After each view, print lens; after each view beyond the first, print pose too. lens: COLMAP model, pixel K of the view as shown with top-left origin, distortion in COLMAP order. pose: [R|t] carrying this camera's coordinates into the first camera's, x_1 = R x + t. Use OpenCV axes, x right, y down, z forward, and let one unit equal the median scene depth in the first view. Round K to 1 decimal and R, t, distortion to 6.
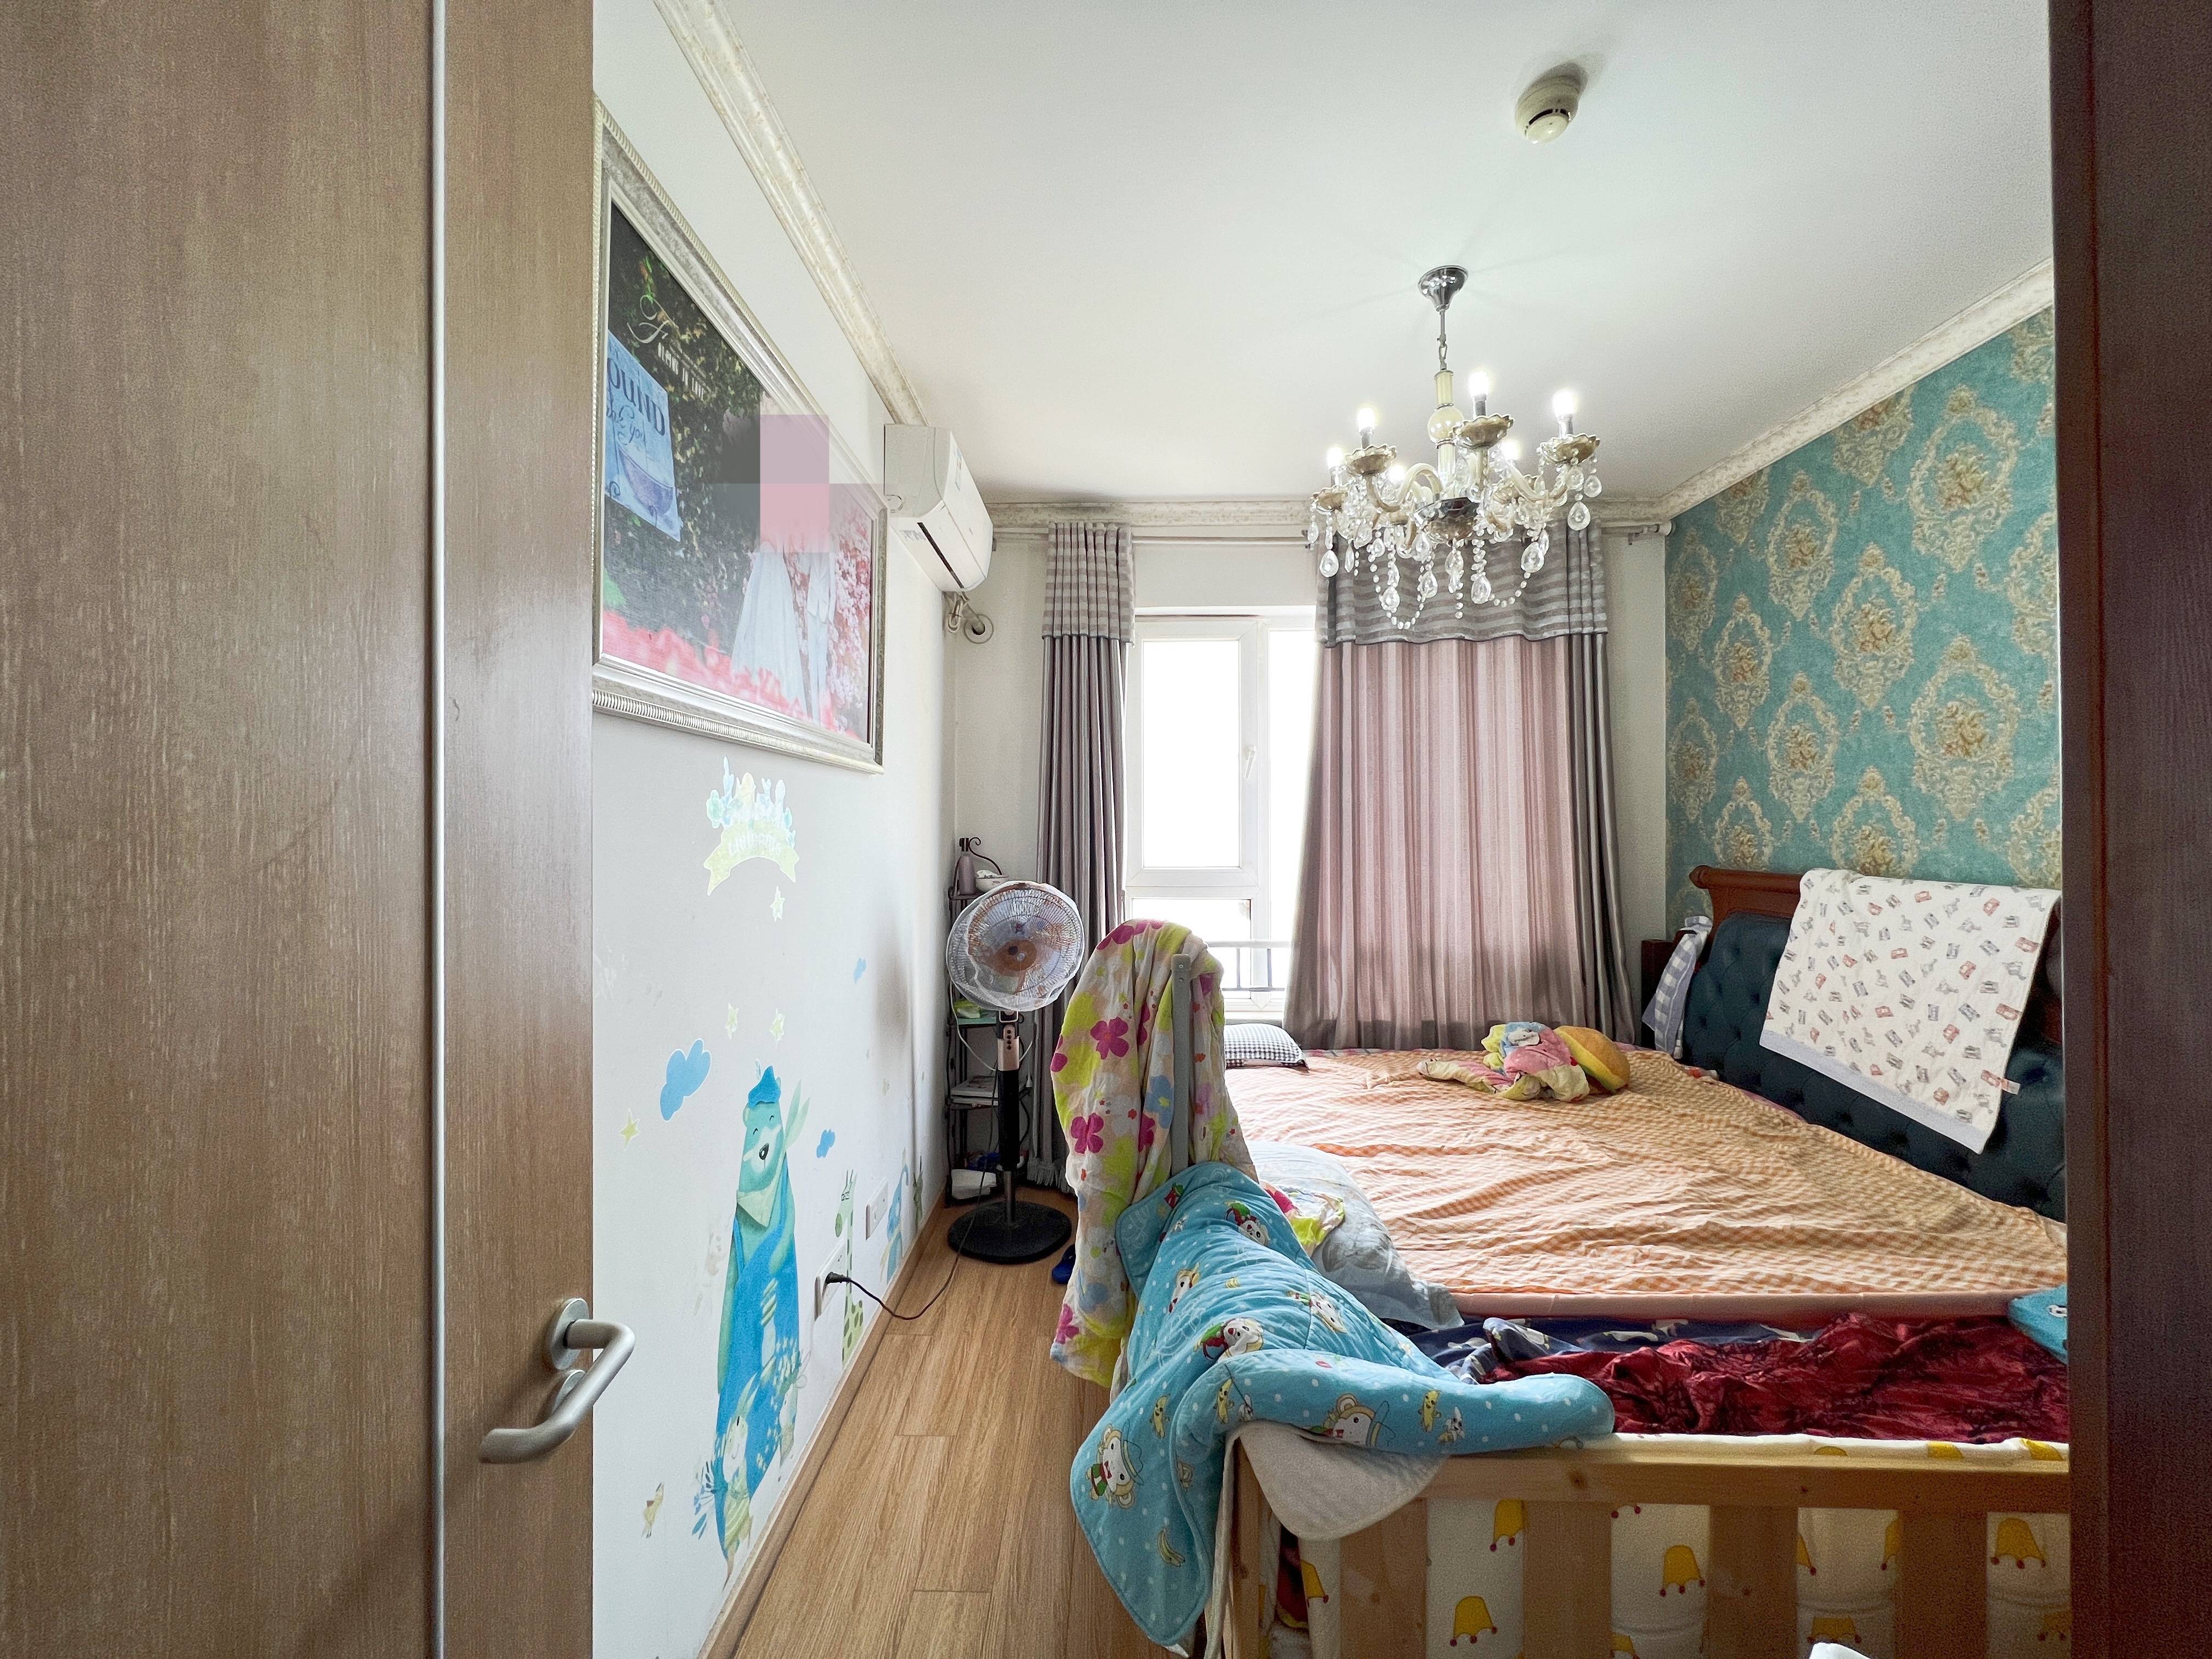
lens RADIAL K [[883.5, 0, 1103.6], [0, 883.5, 824.0], [0, 0, 1]] dist [-0.001192, 0.000695]
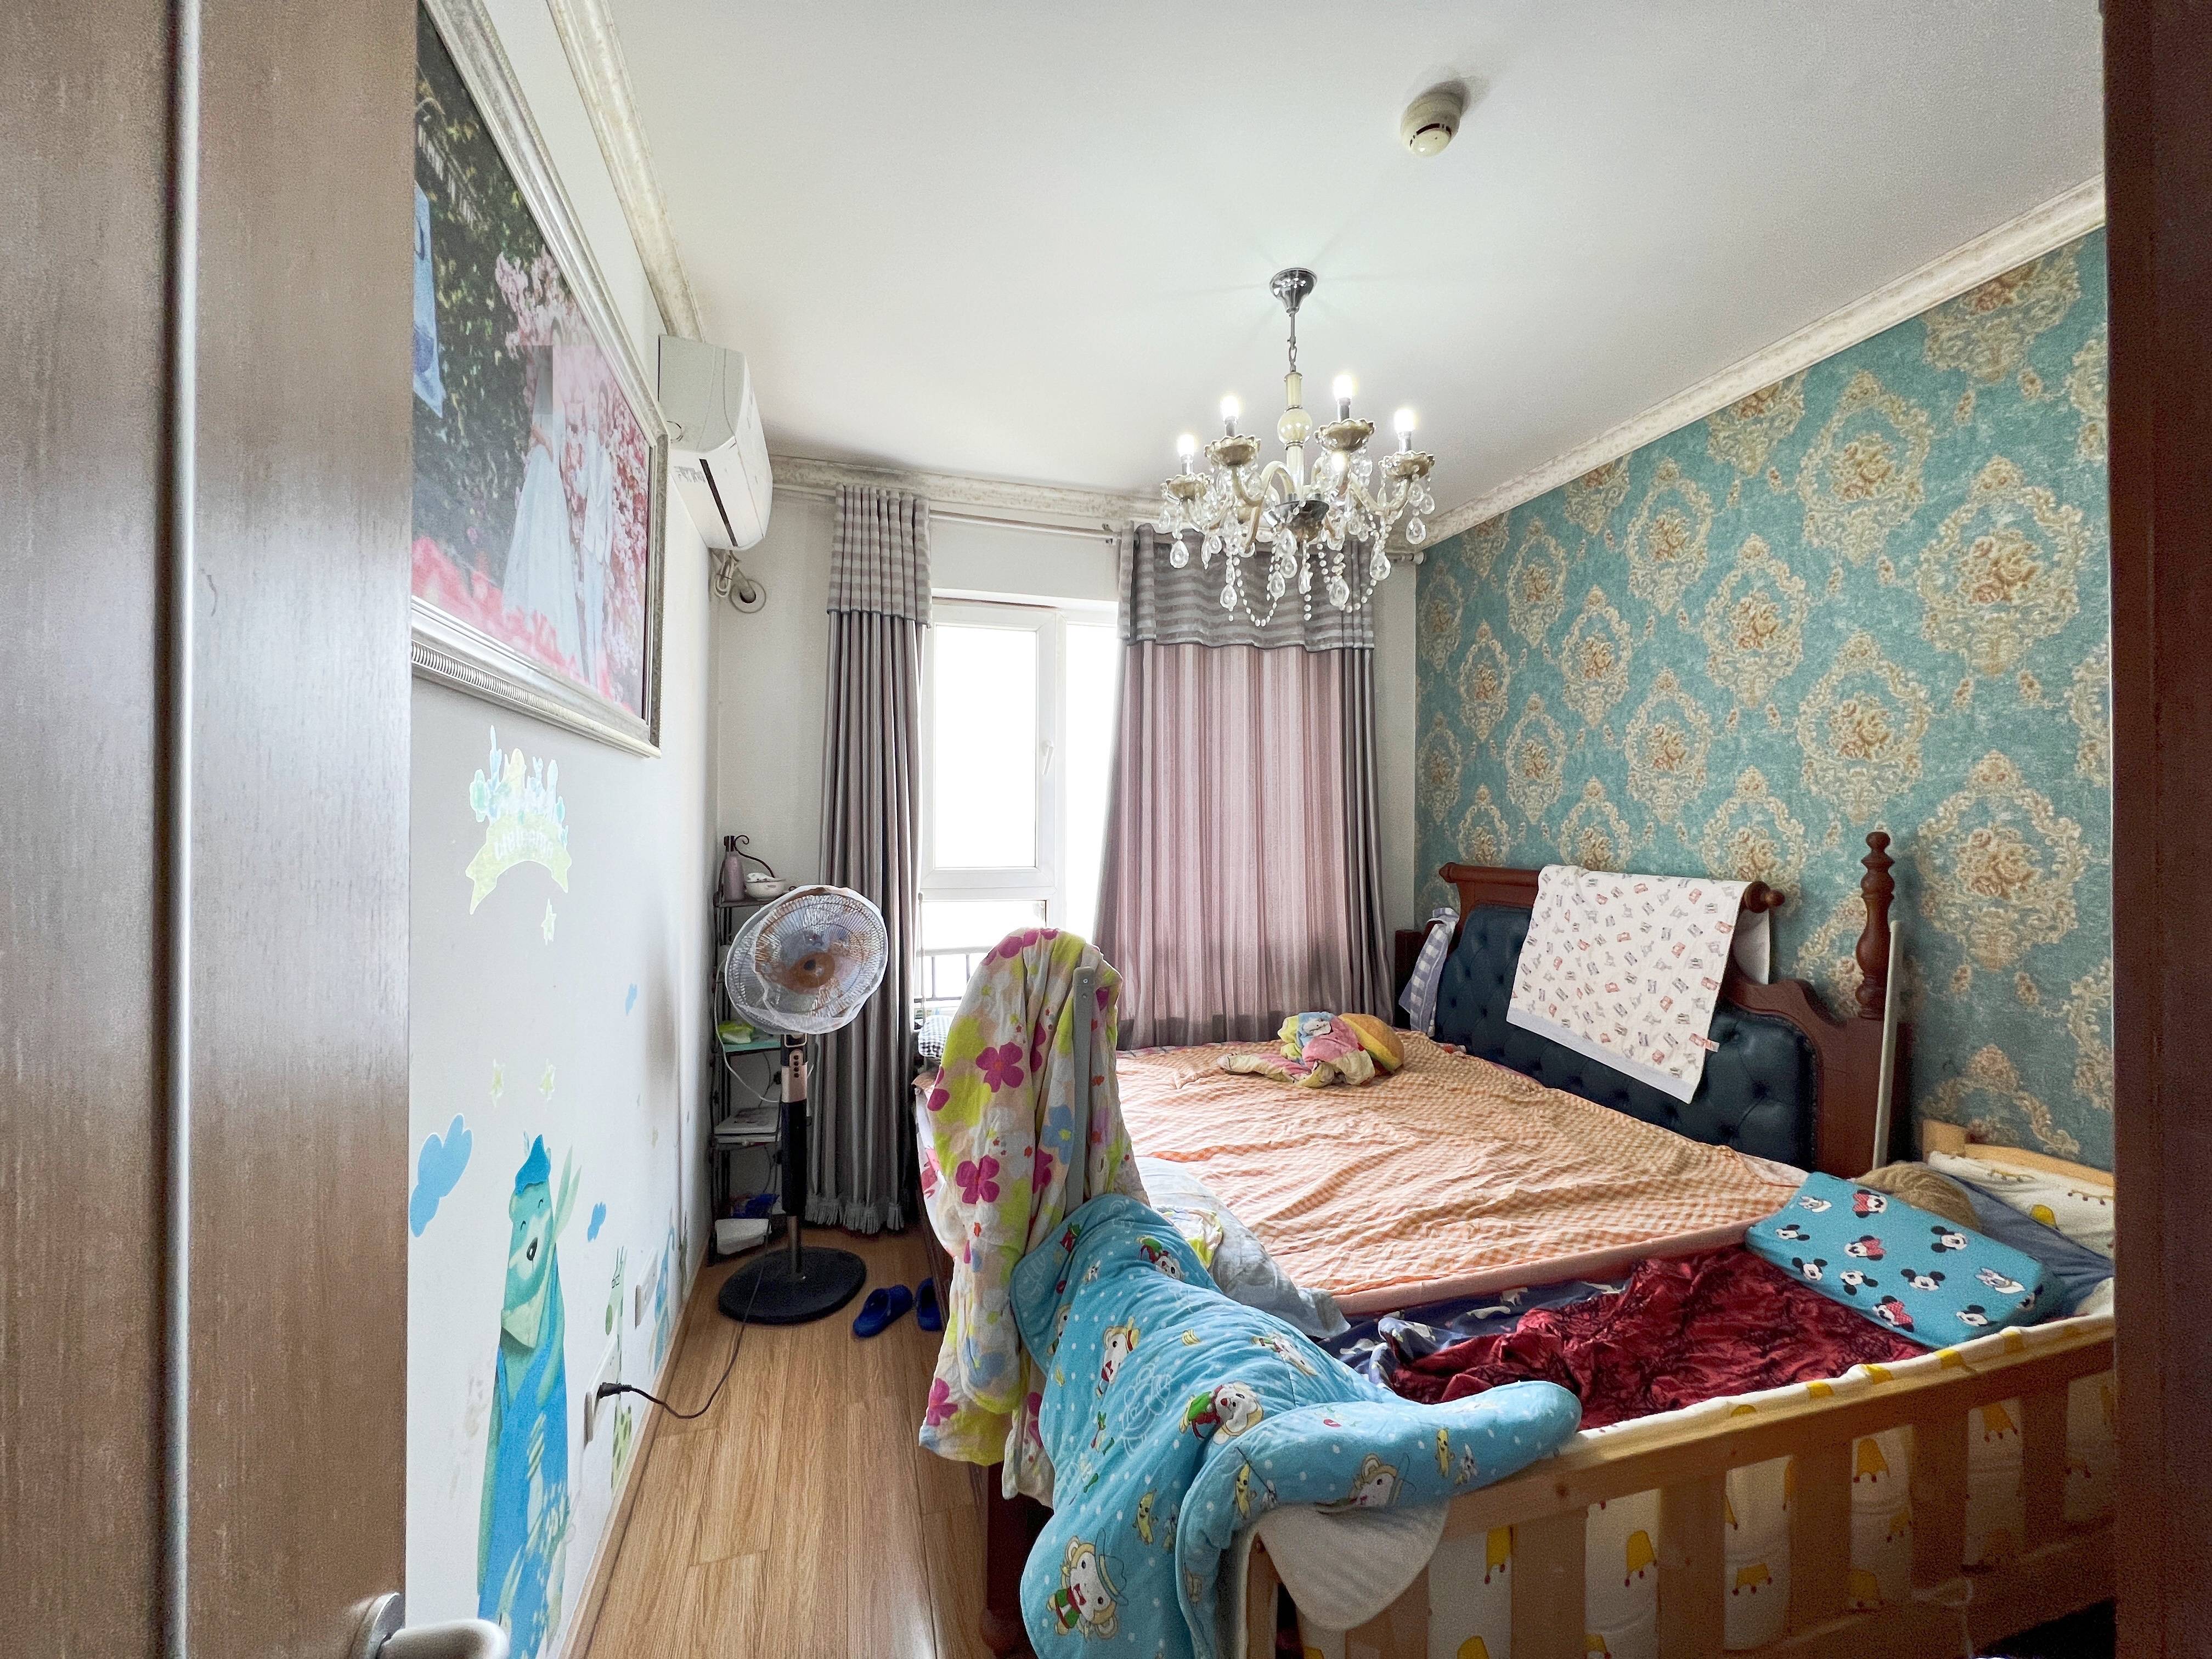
lens RADIAL K [[883.5, 0, 1103.6], [0, 883.5, 824.0], [0, 0, 1]] dist [-0.001192, 0.000695]
pose [[0.952487, 0.006950, 0.304501, -0.119254], [-0.007520, 0.999971, 0.000699, 0.001312], [-0.304487, -0.002955, 0.952512, 0.102788]]
